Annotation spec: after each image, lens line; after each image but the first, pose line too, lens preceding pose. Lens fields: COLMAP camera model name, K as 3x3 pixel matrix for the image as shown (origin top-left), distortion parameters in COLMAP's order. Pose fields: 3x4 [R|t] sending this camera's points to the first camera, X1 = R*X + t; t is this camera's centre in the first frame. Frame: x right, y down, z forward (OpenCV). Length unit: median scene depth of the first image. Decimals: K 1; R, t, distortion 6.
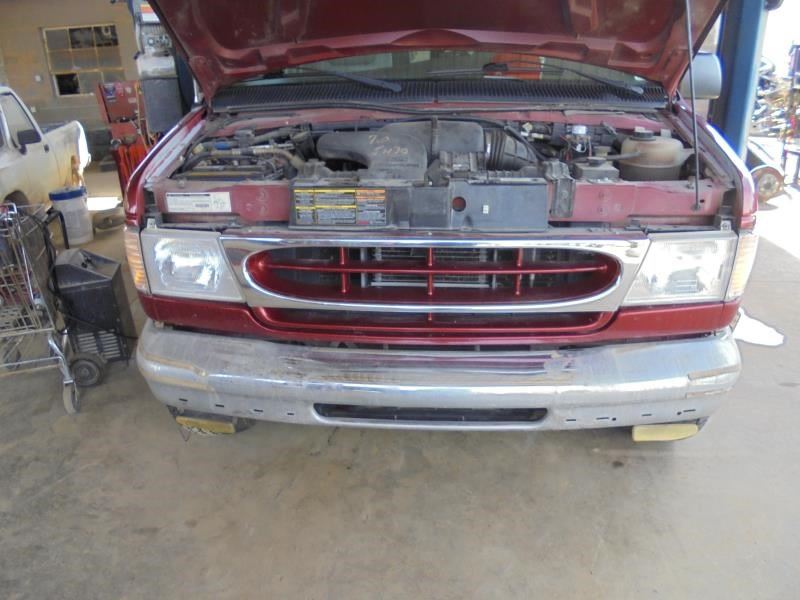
lens RADIAL K [[598.9, 0, 400.0], [0, 598.9, 300.0], [0, 0, 1]] dist [-0.154343, 0.117649]
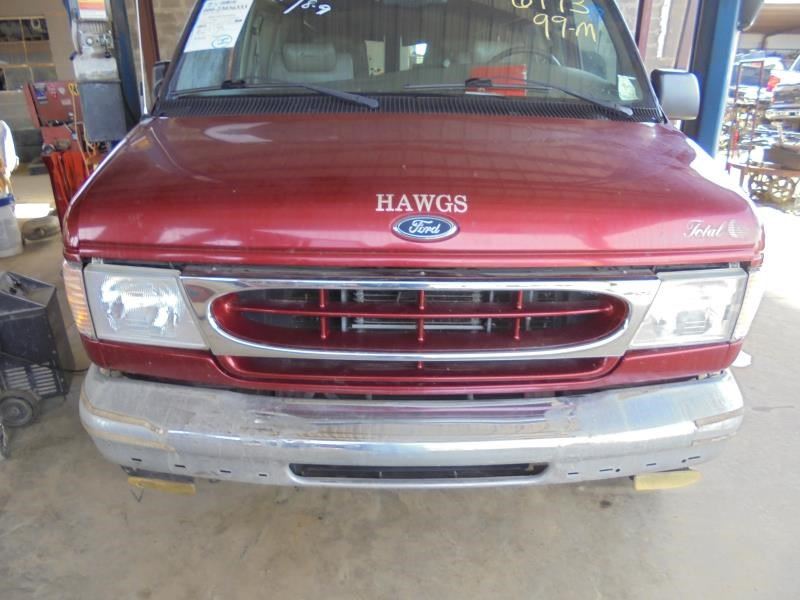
lens RADIAL K [[598.9, 0, 400.0], [0, 598.9, 300.0], [0, 0, 1]] dist [-0.154343, 0.117649]
pose [[0.995294, -0.005628, 0.096739, -0.061595], [0.005963, 0.999977, -0.003175, -0.061312], [-0.096719, 0.003737, 0.995305, 0.104532]]
